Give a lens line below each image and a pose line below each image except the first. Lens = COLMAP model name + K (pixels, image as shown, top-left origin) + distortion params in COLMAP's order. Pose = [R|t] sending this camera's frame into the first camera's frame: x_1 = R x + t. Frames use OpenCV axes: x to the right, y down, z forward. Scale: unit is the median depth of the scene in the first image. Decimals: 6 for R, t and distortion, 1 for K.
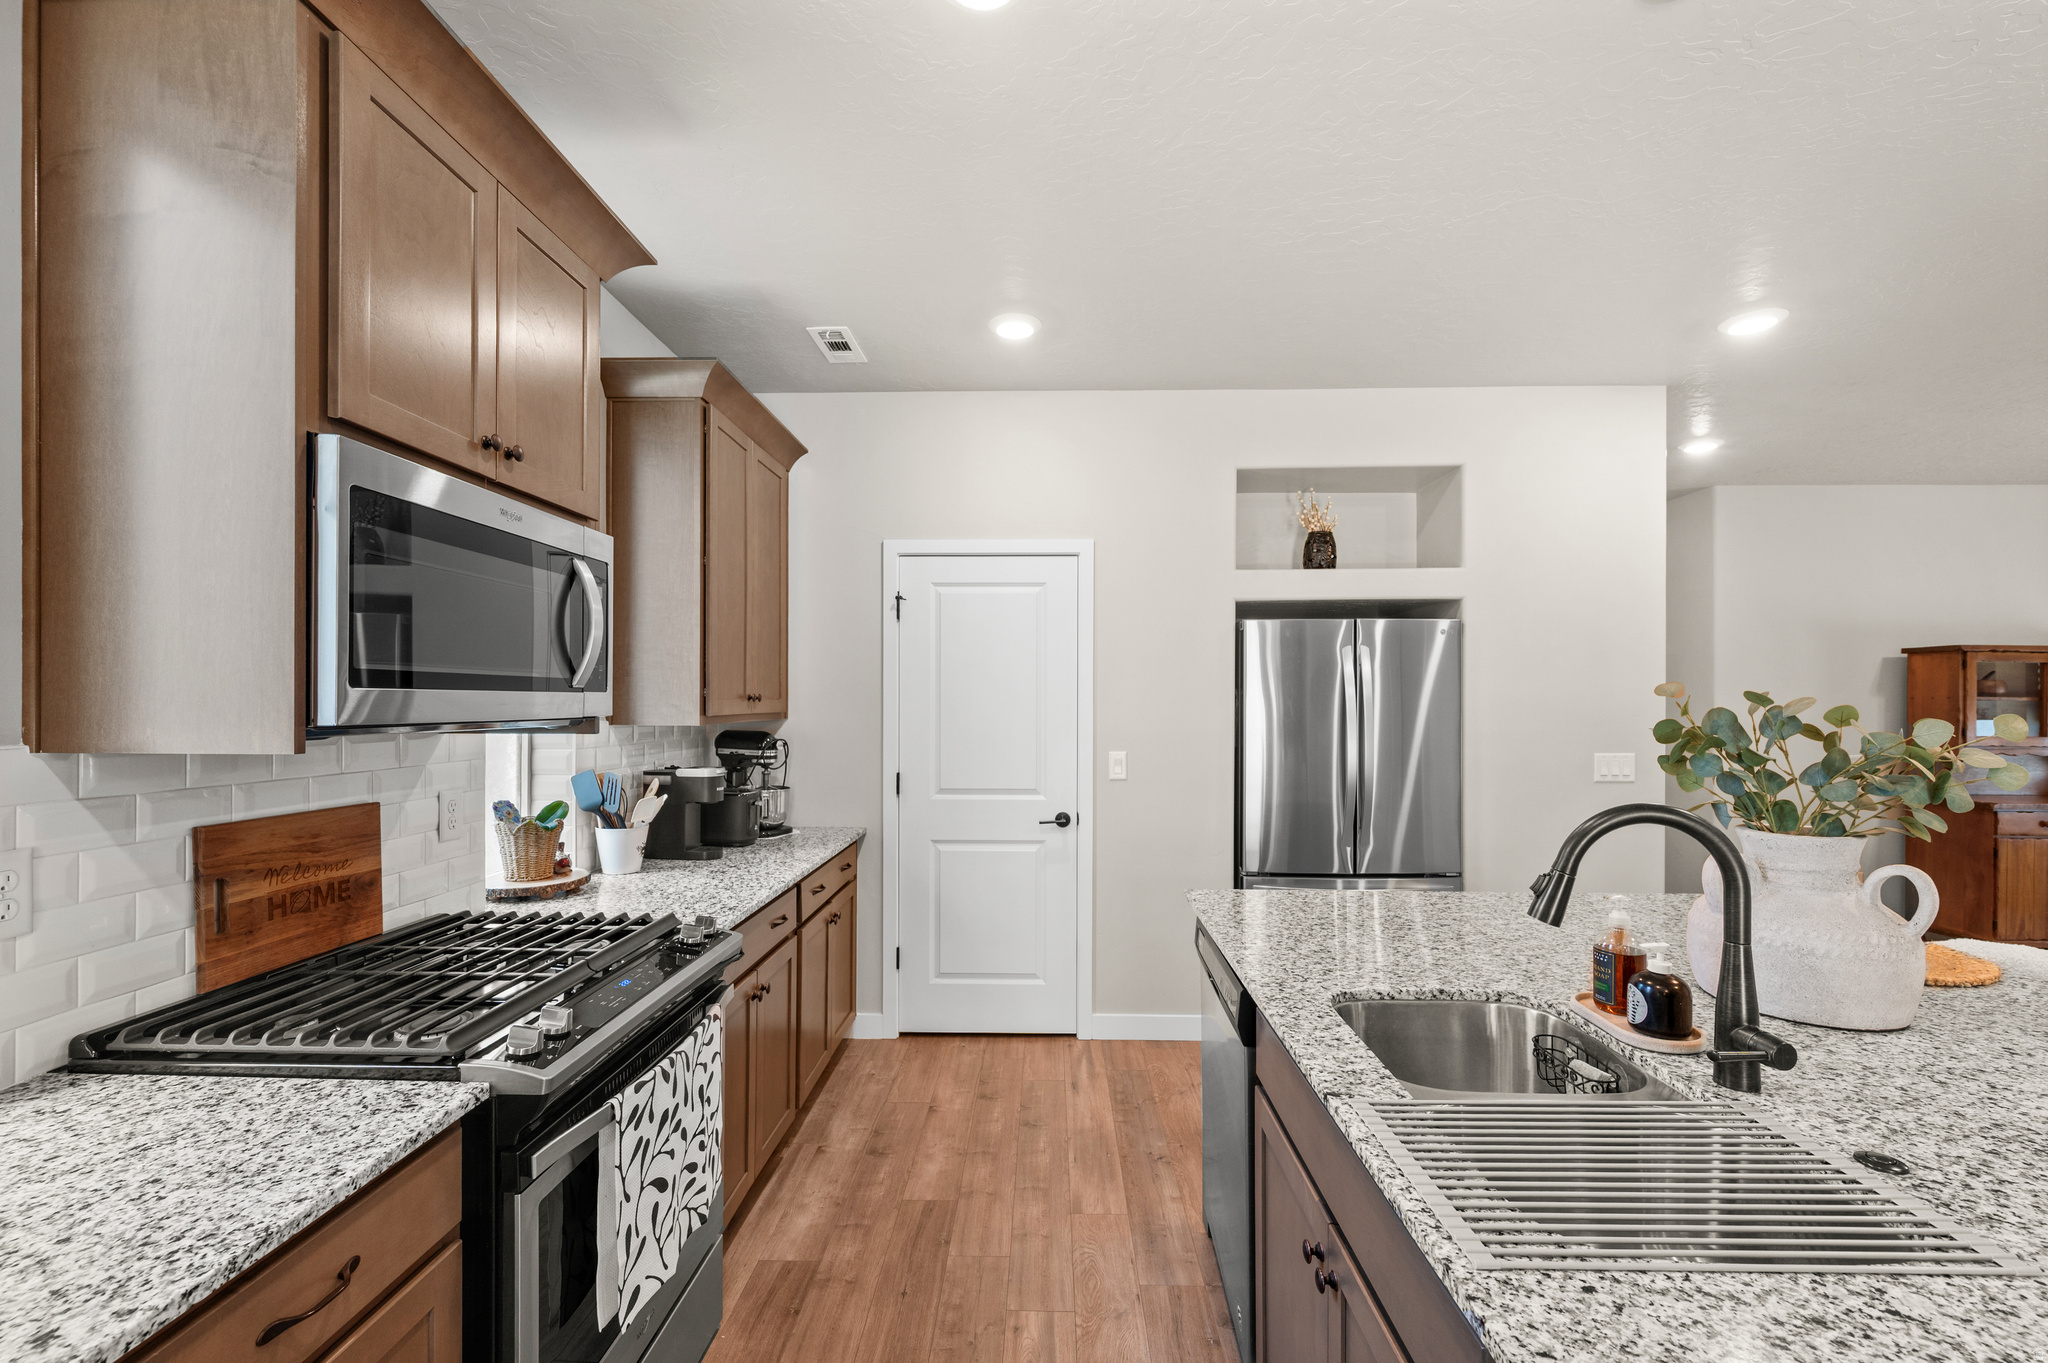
lens RADIAL K [[844.5, 0, 1026.1], [0, 844.5, 701.5], [0, 0, 1]] dist [-0.000434, -0.000026]
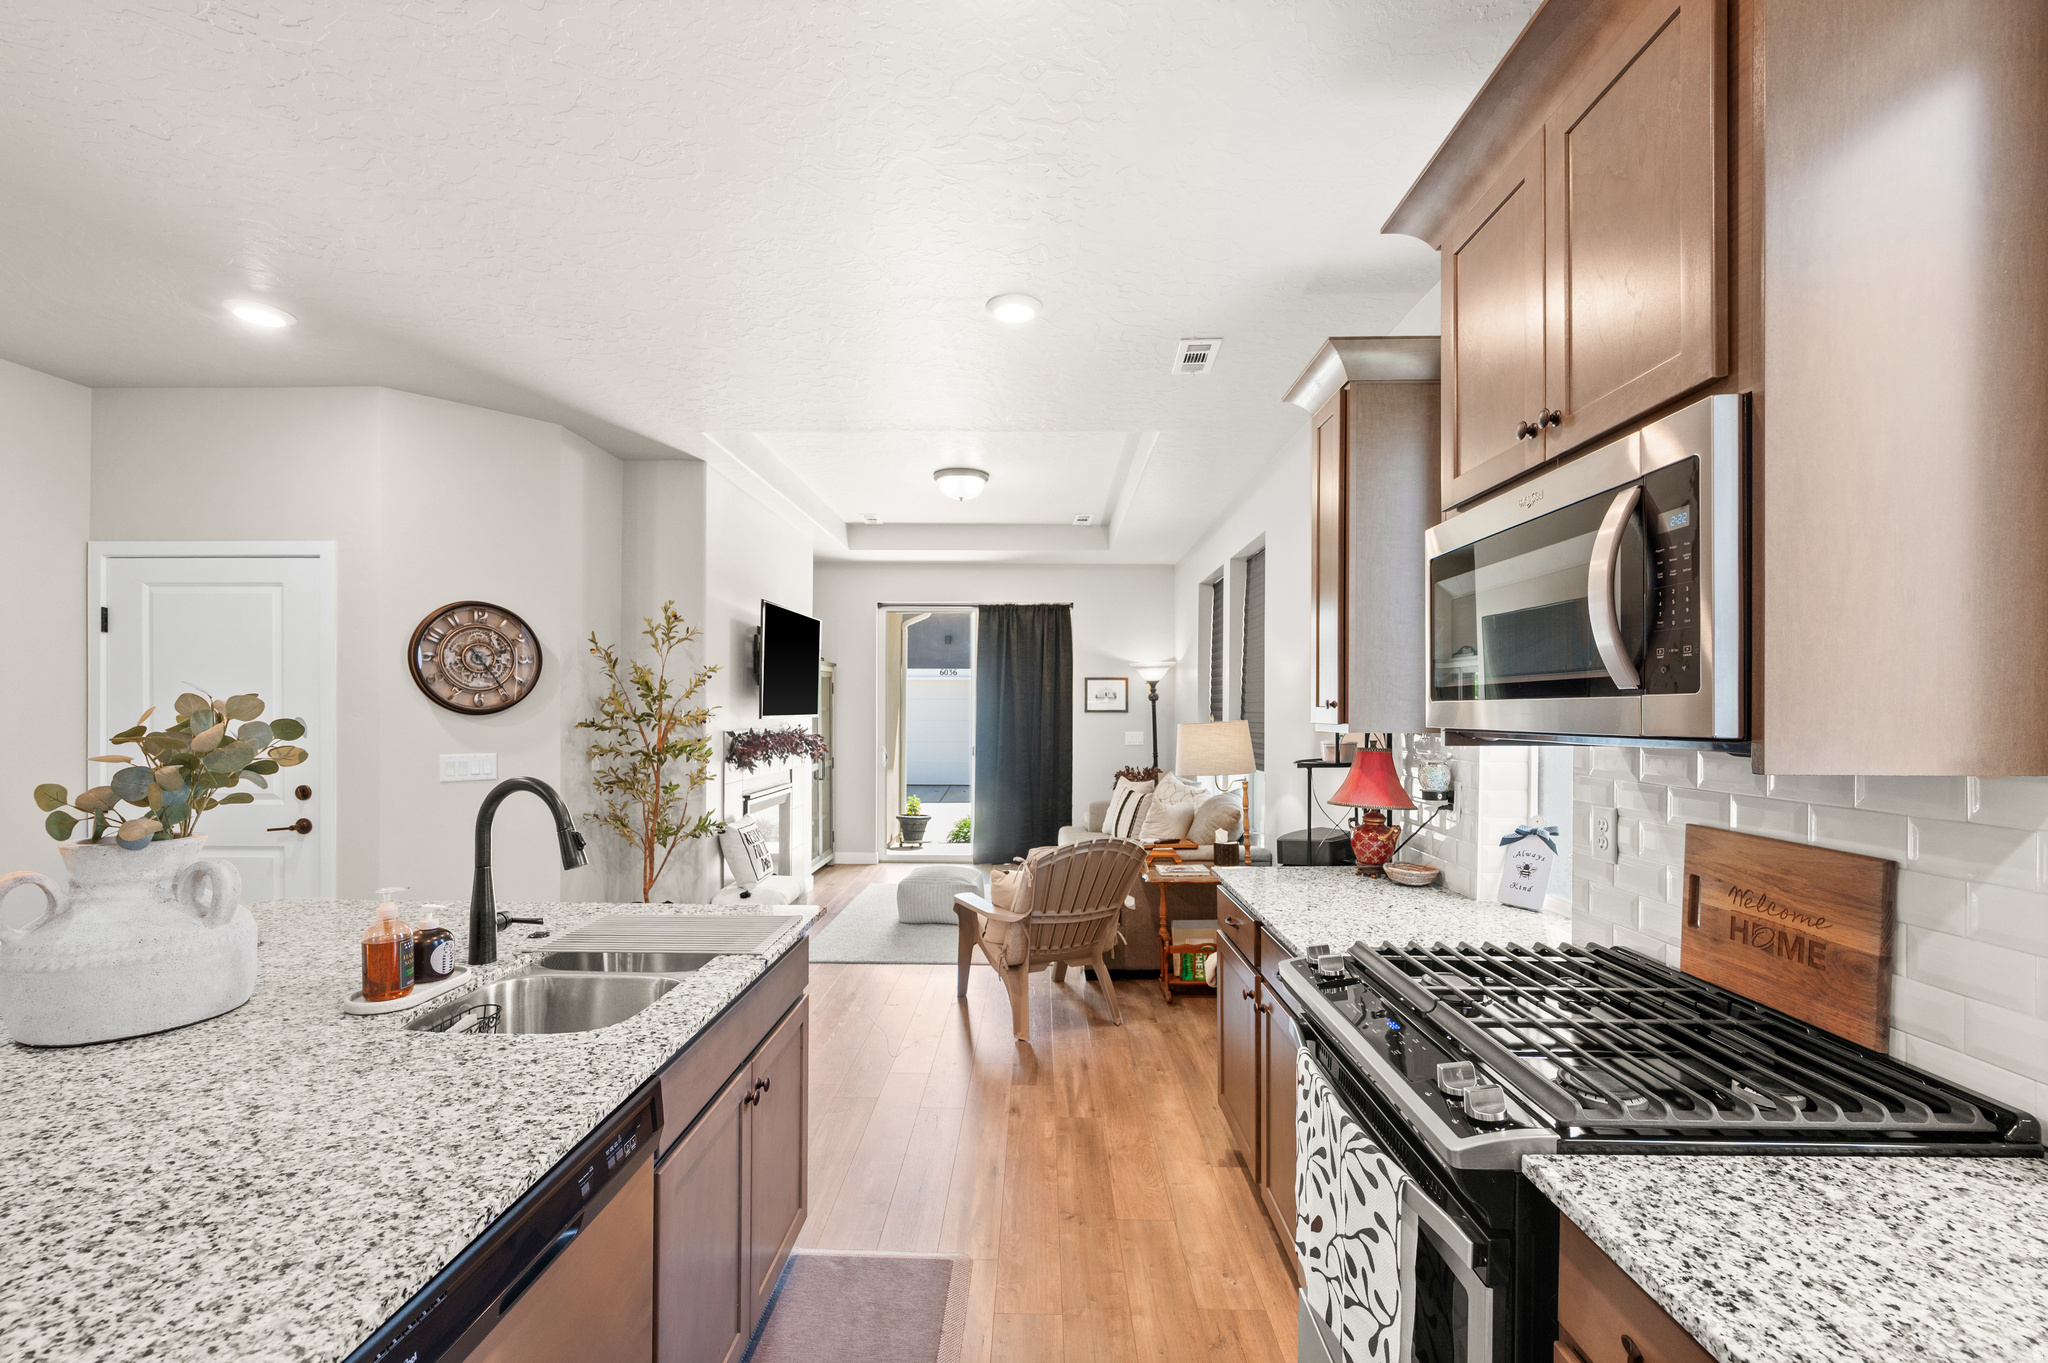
lens RADIAL K [[844.9, 0, 1021.9], [0, 844.9, 727.4], [0, 0, 1]] dist [-0.000469, -0.000067]
pose [[-0.999971, -0.006516, -0.003819, -0.047184], [-0.006594, 0.999761, 0.020848, 0.001361], [0.003682, 0.020873, -0.999775, 1.162429]]
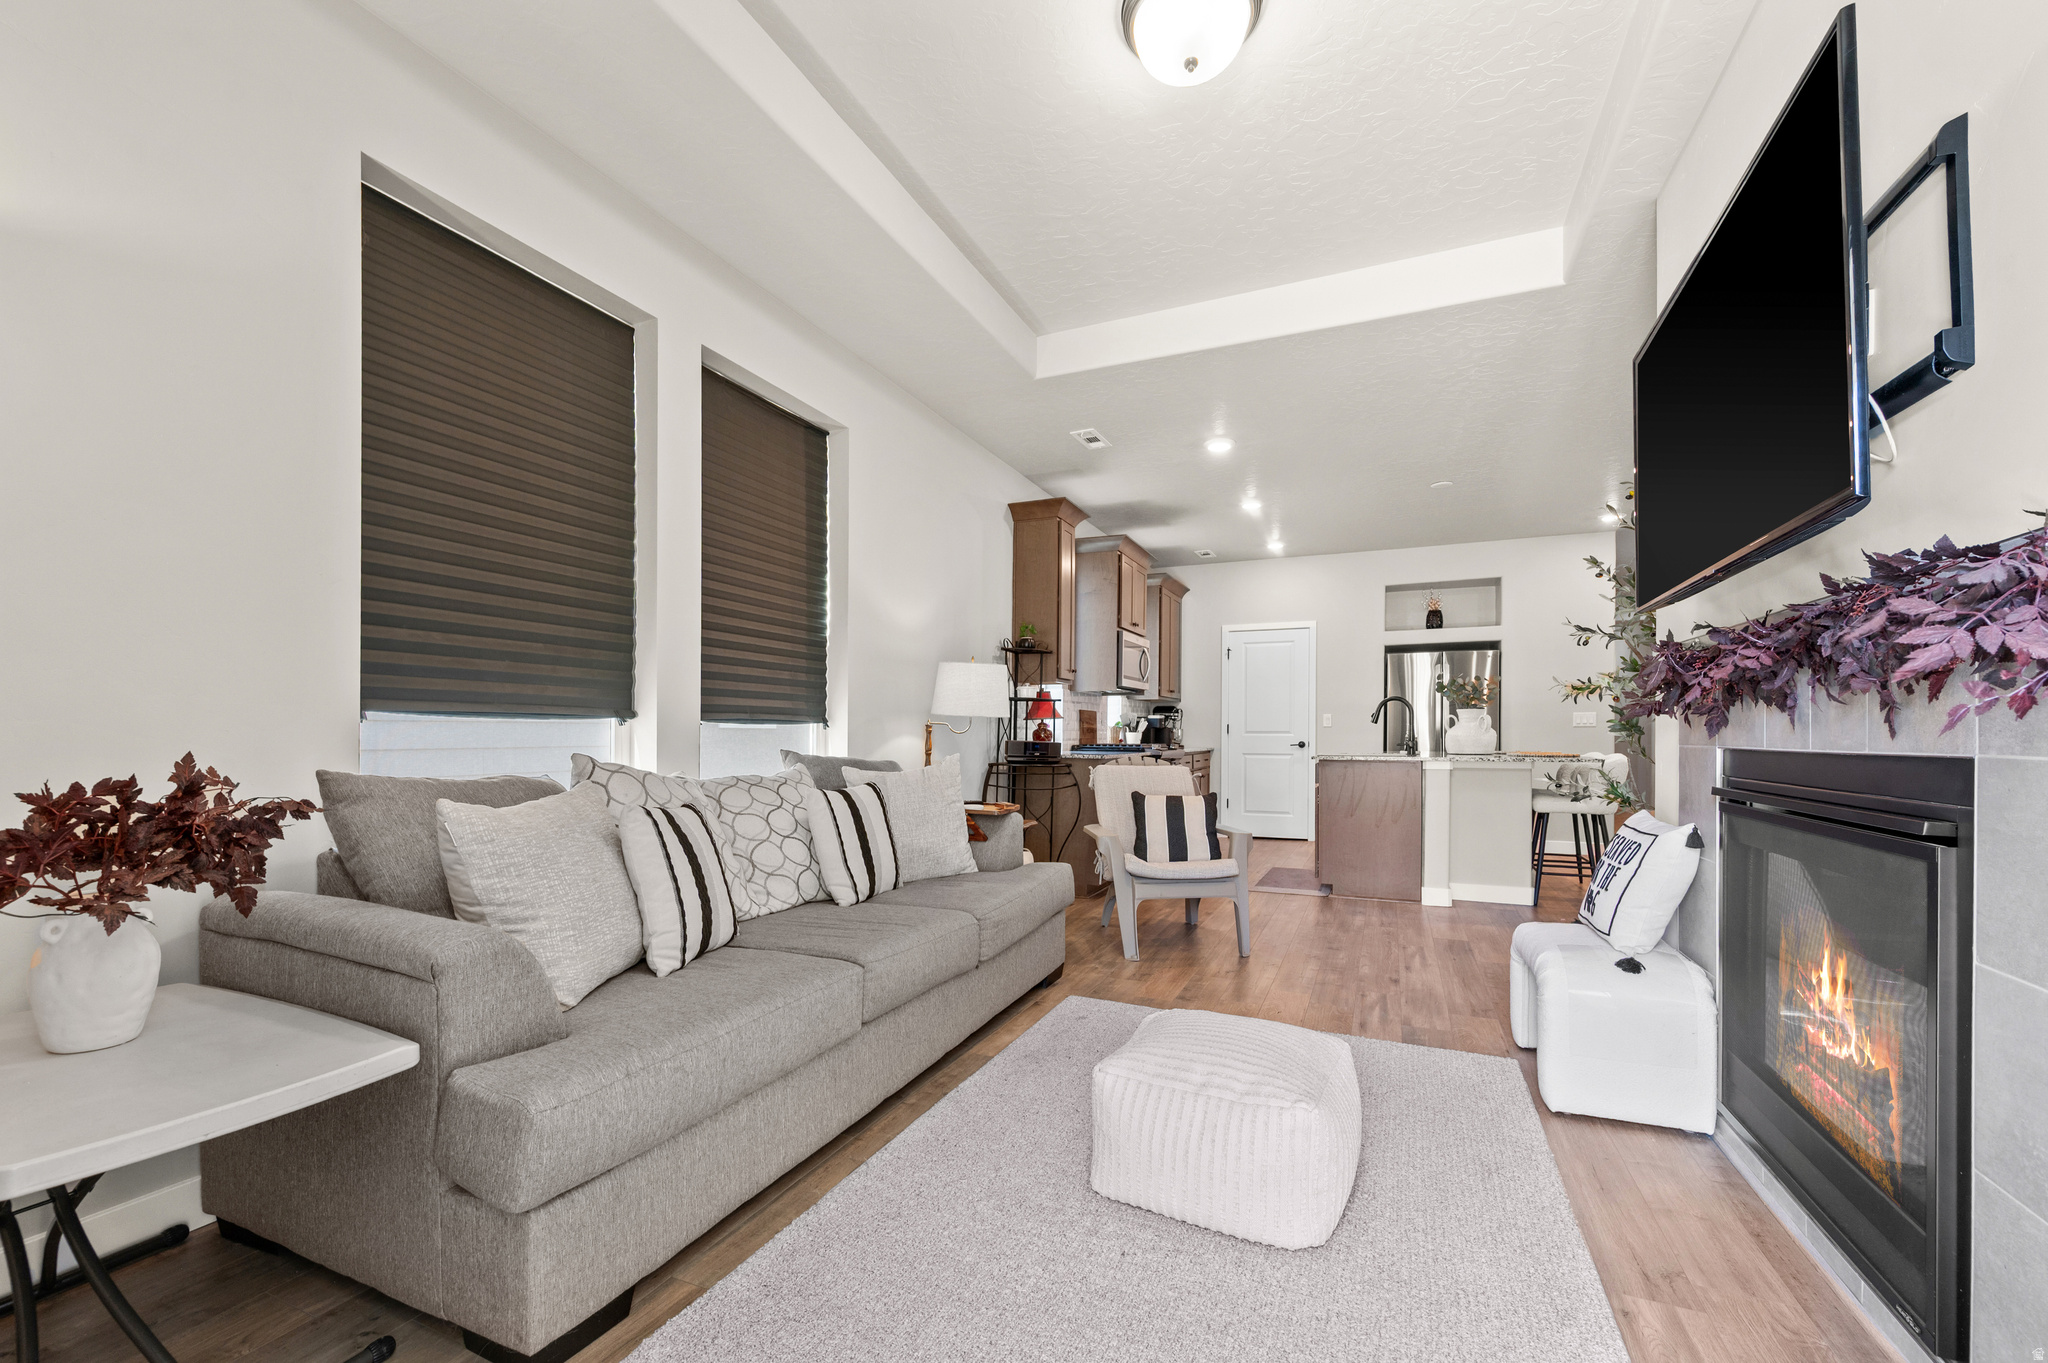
lens RADIAL K [[836.2, 0, 1014.8], [0, 836.2, 734.1], [0, 0, 1]] dist [0.000241, -0.000031]
pose [[0.923104, 0.003105, -0.384538, 0.276893], [-0.002898, 0.999995, 0.001119, 0.156947], [0.384539, 0.000081, 0.923109, -1.945114]]
